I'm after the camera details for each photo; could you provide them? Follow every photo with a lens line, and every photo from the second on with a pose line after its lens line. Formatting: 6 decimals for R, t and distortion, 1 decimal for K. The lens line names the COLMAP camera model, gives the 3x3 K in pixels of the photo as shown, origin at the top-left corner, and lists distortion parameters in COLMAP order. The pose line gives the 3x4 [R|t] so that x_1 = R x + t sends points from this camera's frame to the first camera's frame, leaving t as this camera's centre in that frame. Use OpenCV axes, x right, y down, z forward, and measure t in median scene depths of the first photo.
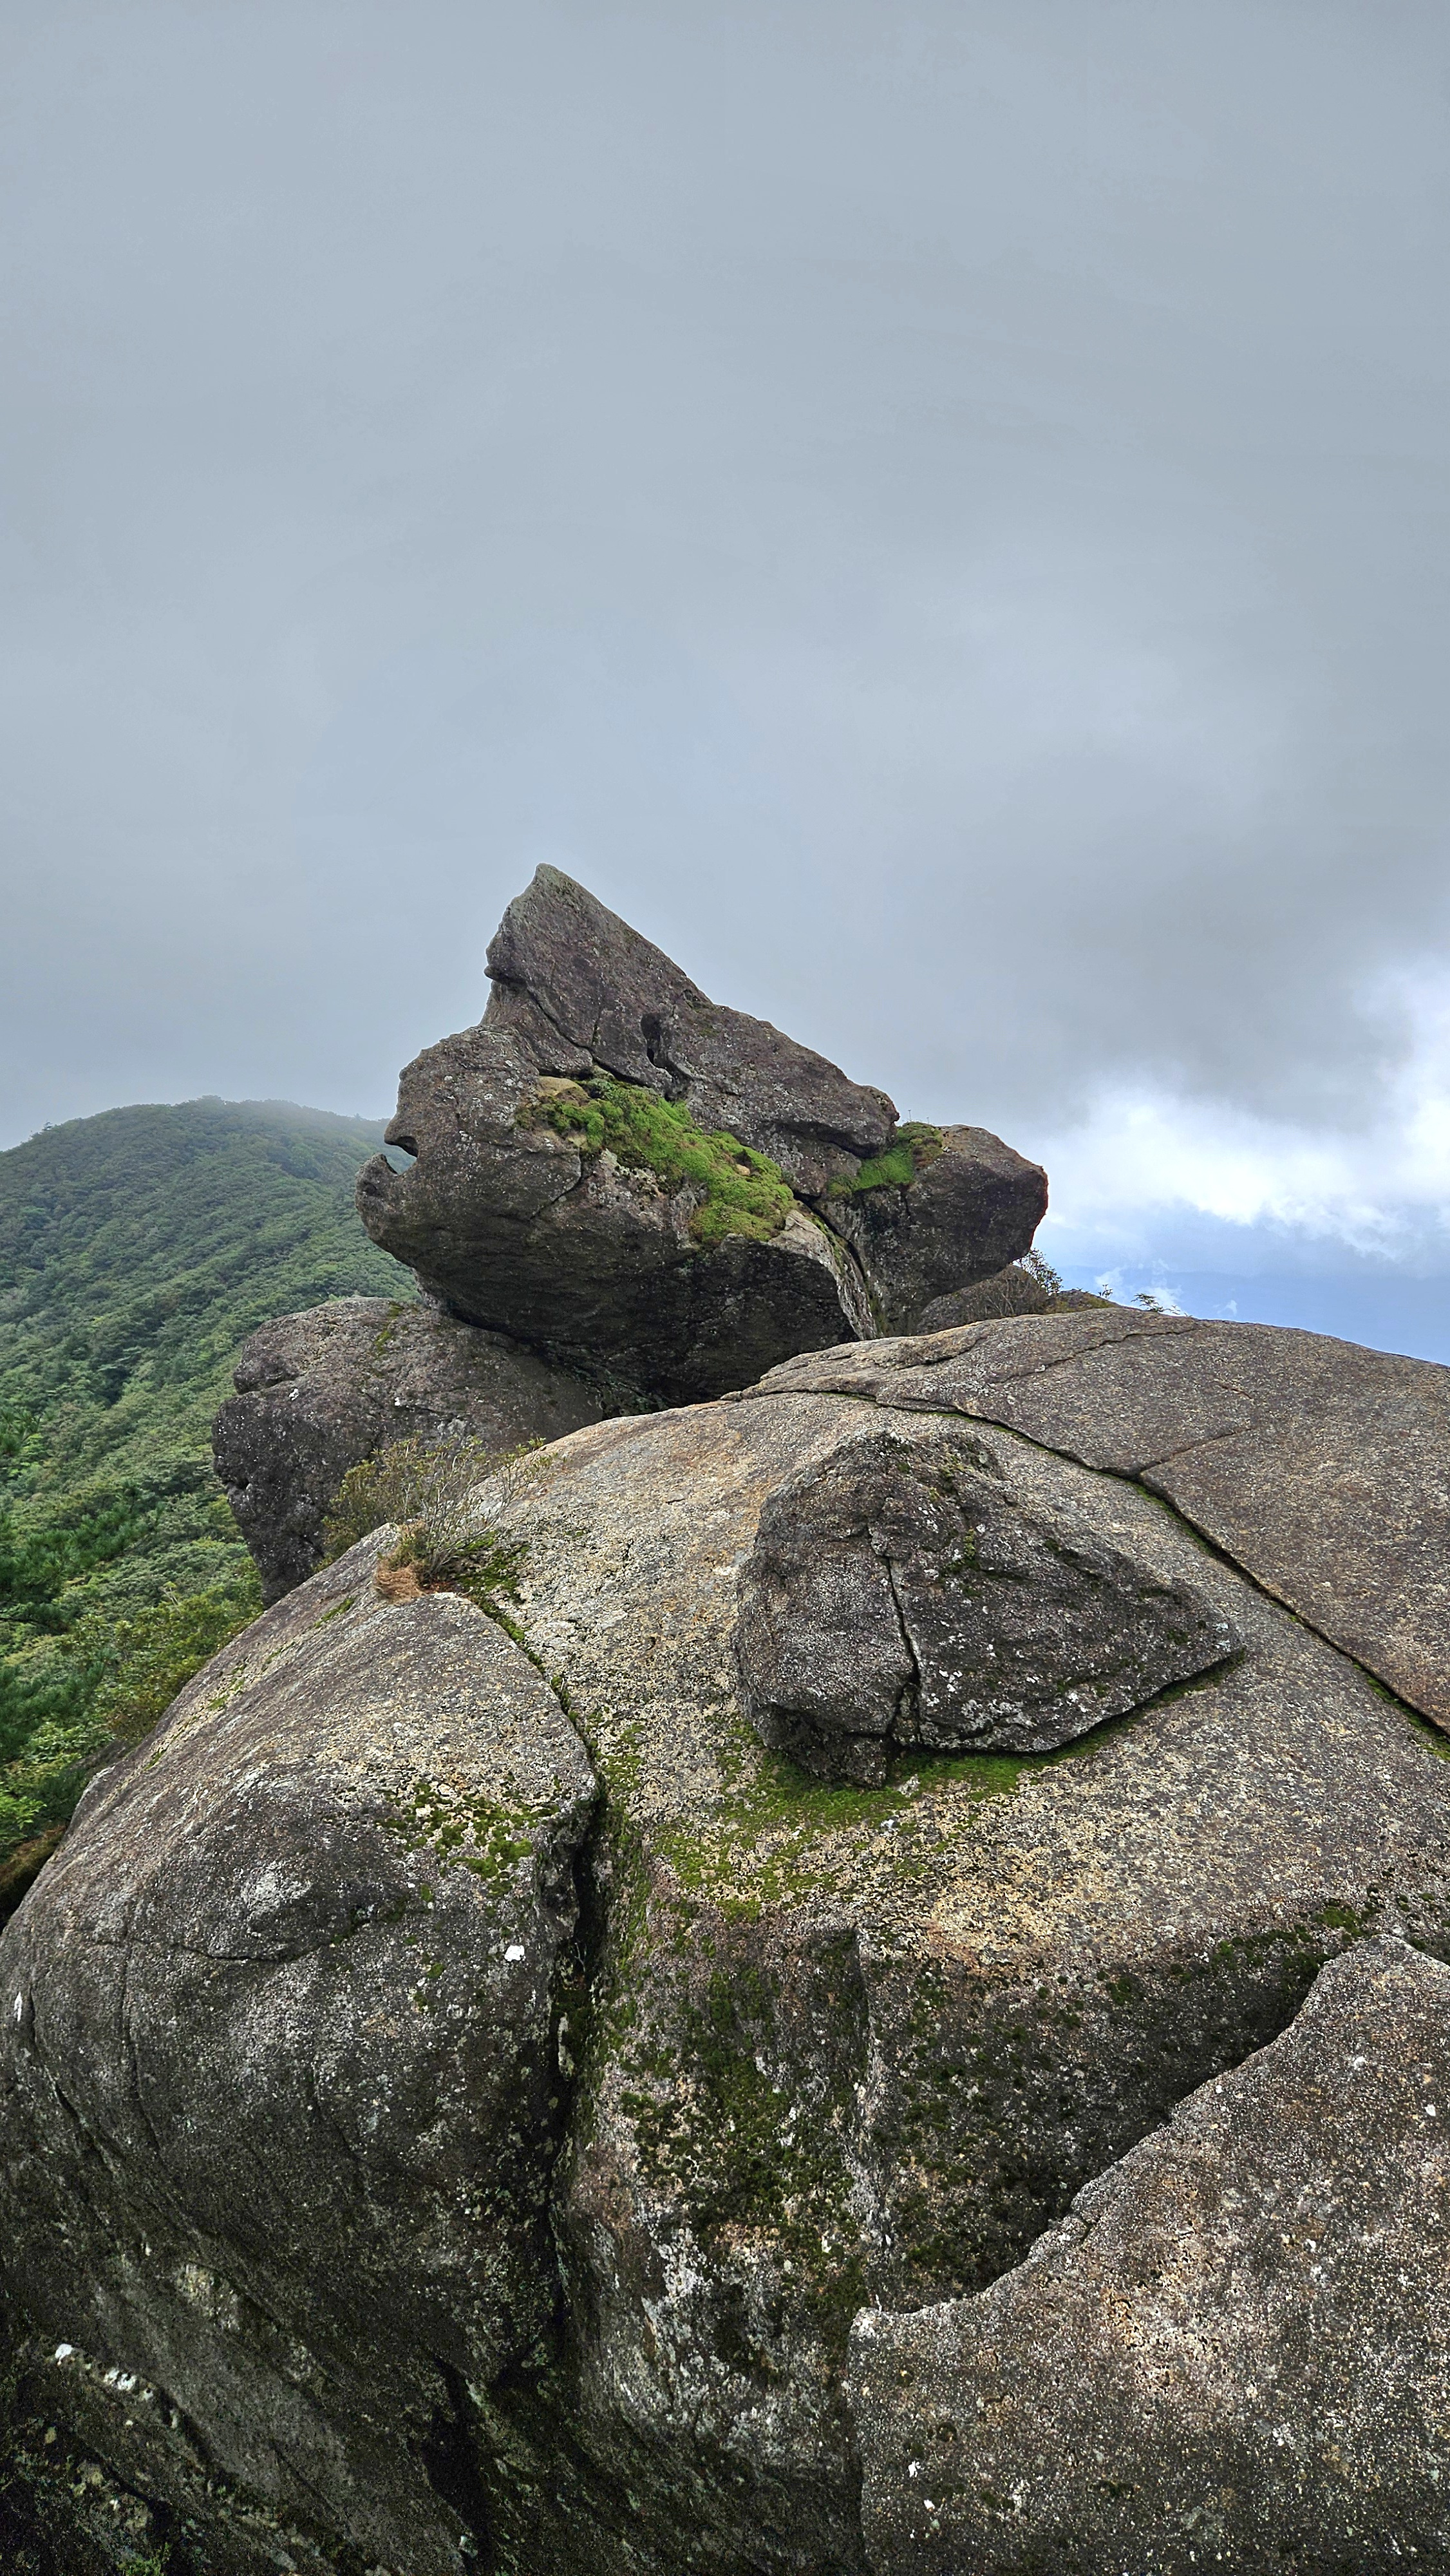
lens RADIAL K [[1778.8, 0, 717.2], [0, 1778.8, 1298.4], [0, 0, 1]] dist [0.090829, -0.091412]
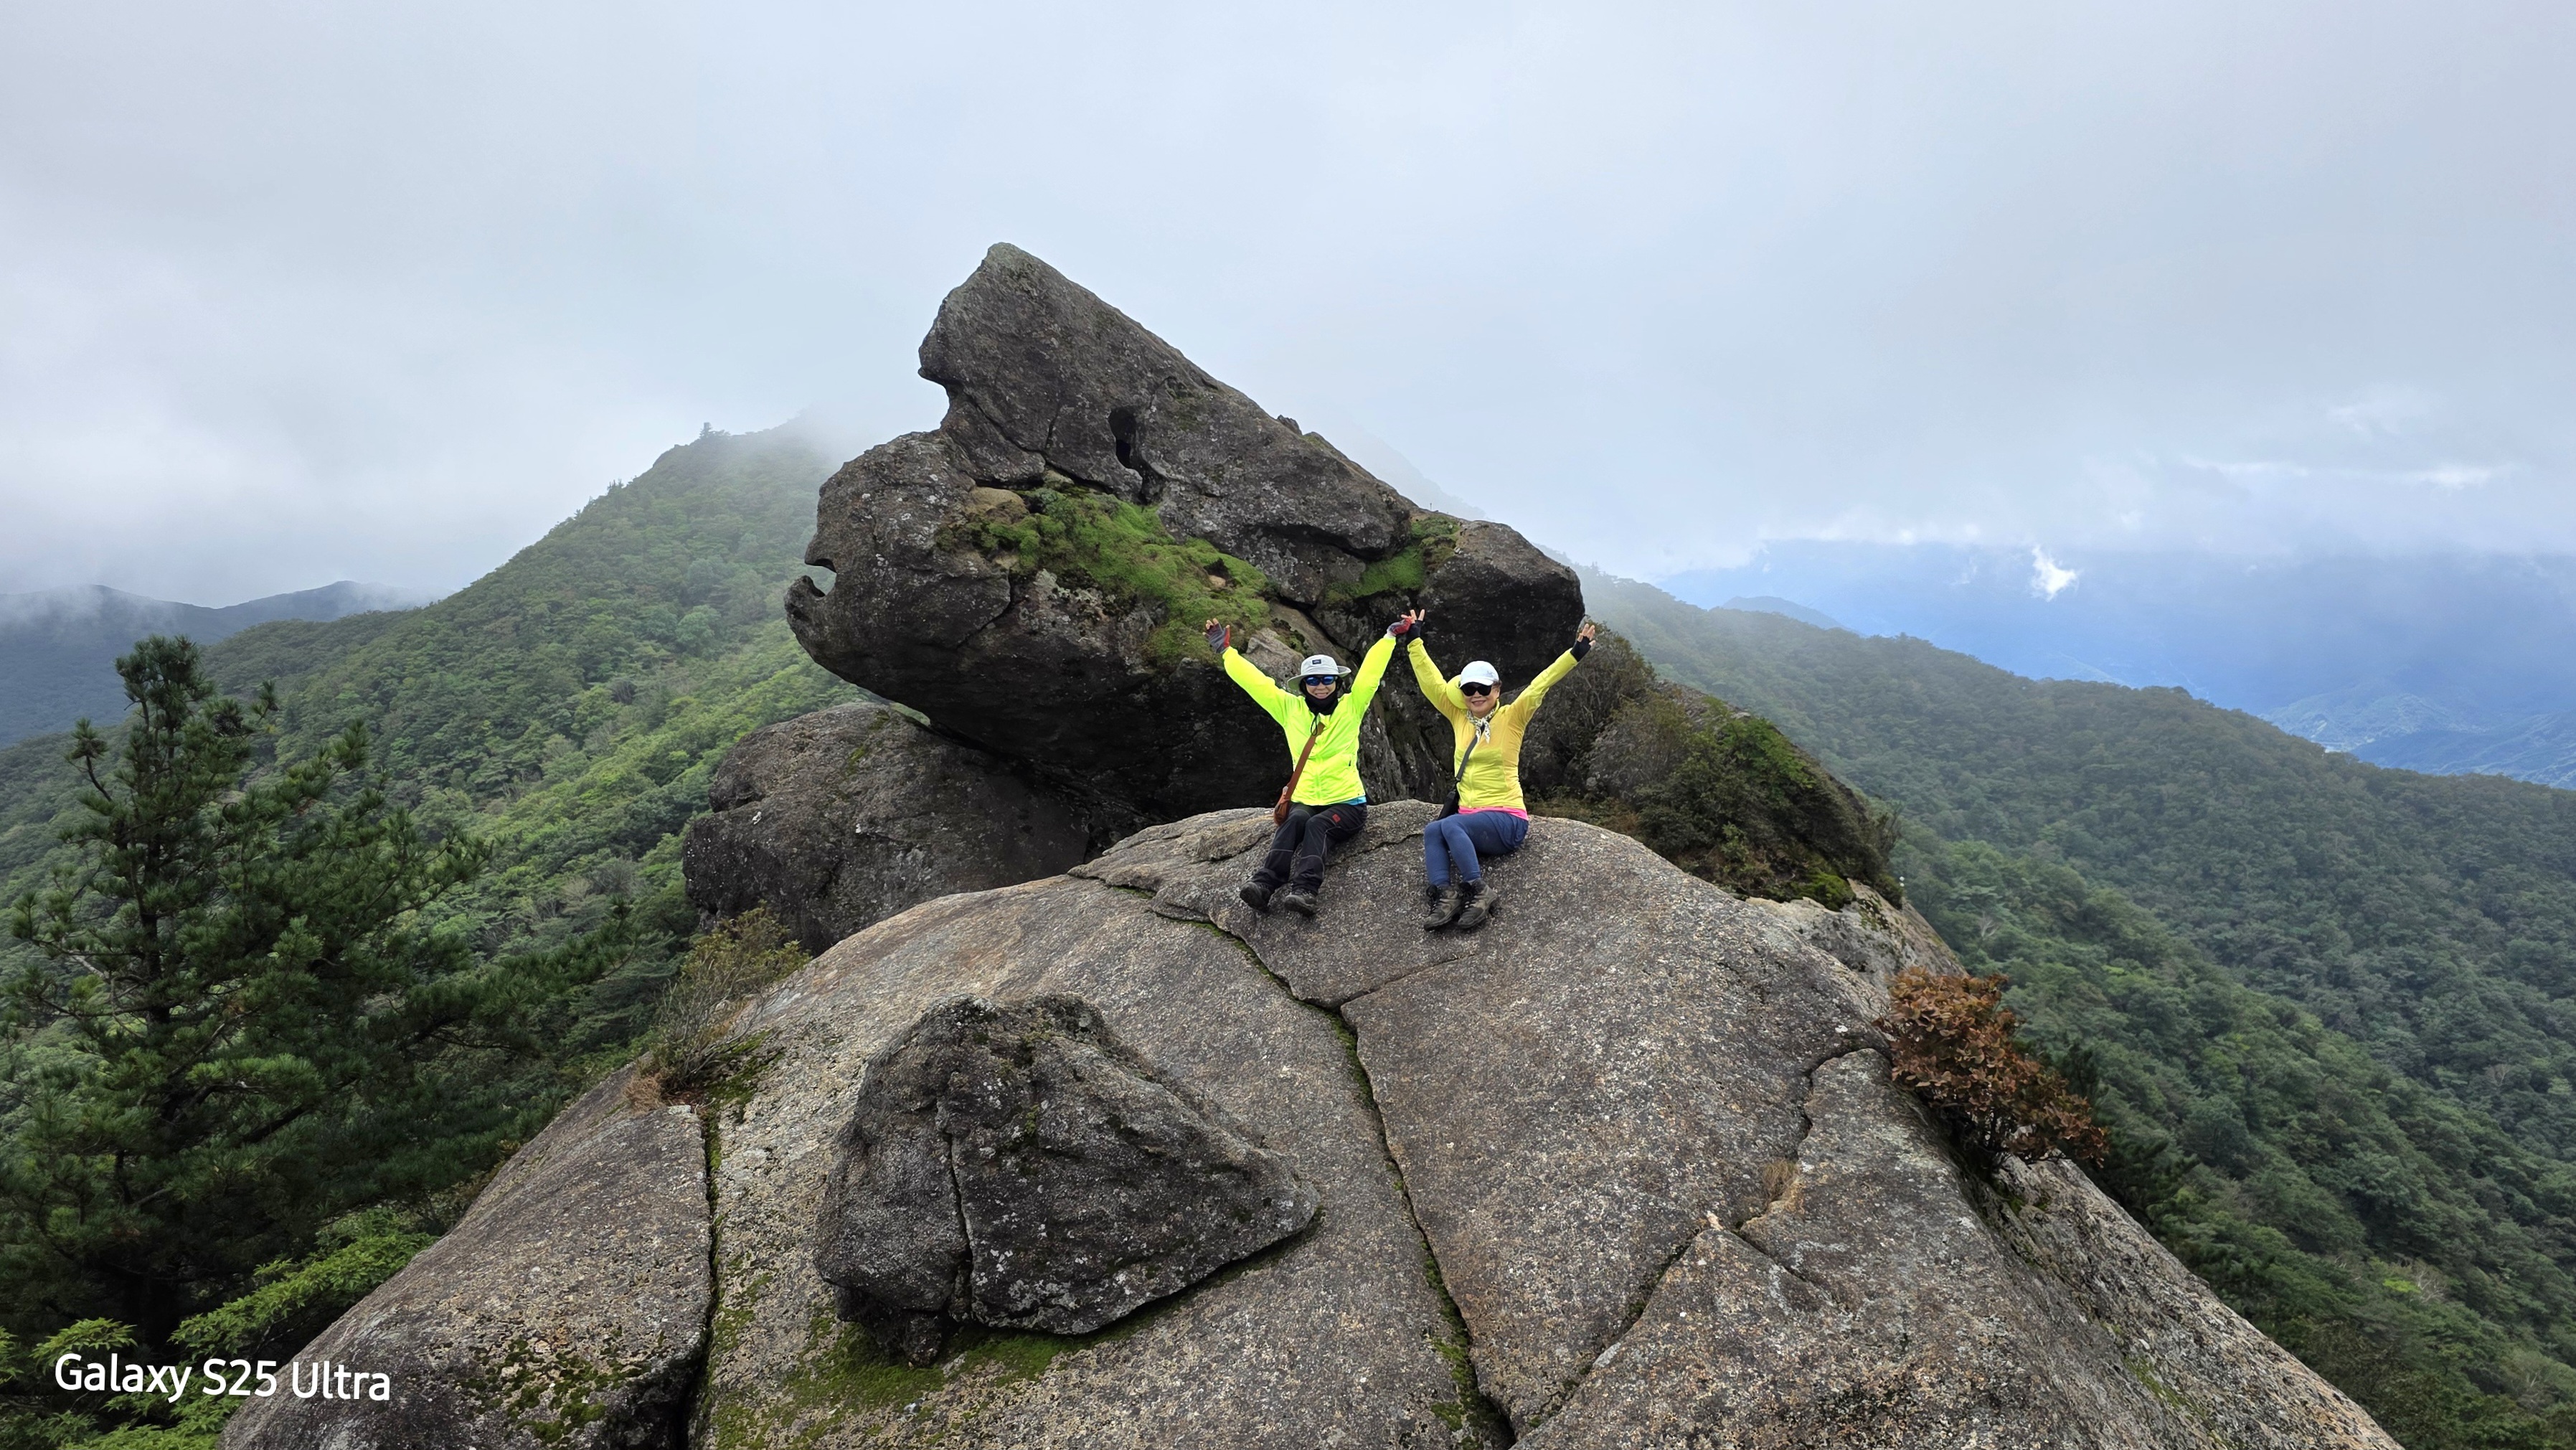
lens RADIAL K [[1991.3, 0, 1432.0], [0, 1991.3, 769.4], [0, 0, 1]] dist [0.110809, -0.184980]
pose [[0.997341, 0.003408, -0.072799, 0.220392], [0.003439, 0.995592, 0.093724, -0.078683], [0.072798, -0.093725, 0.992933, -0.030425]]
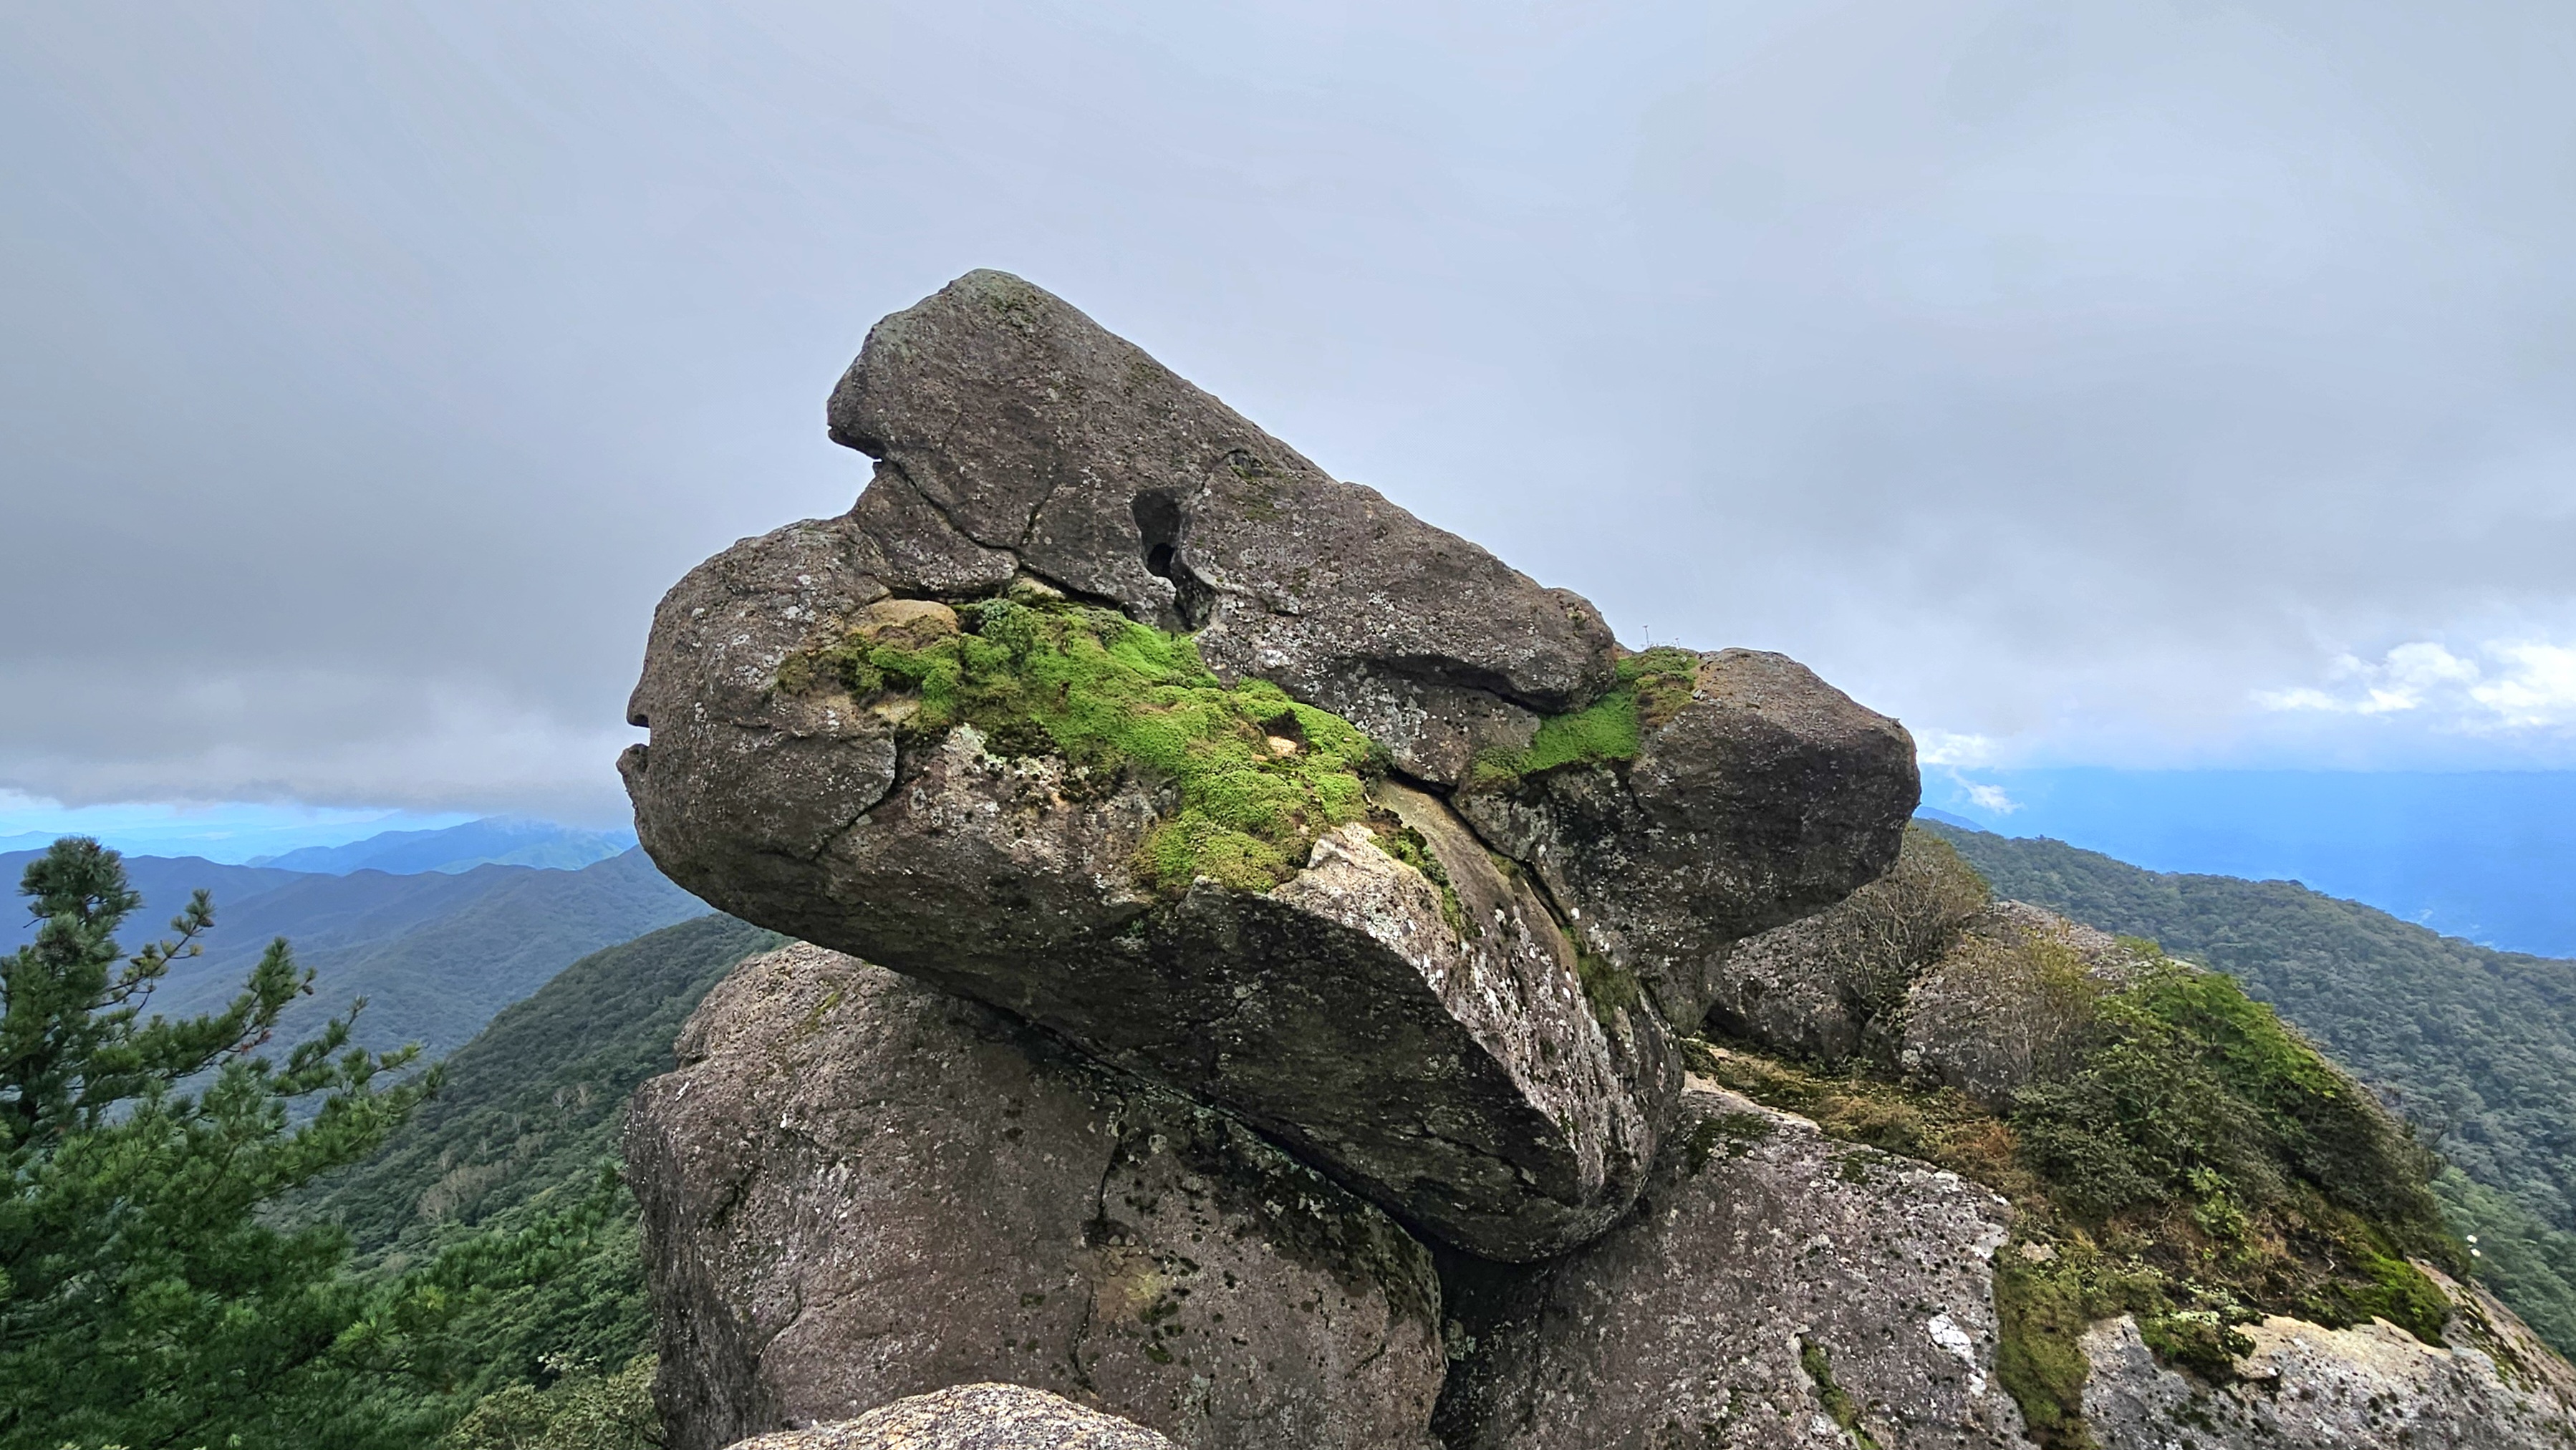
lens RADIAL K [[1371.4, 0, 1253.4], [0, 1371.4, 728.6], [0, 0, 1]] dist [-0.000476, -0.012608]
pose [[0.936514, -0.028027, -0.349510, 0.170912], [0.009852, 0.998510, -0.053671, -0.060234], [0.350493, 0.046820, 0.935394, 0.651829]]
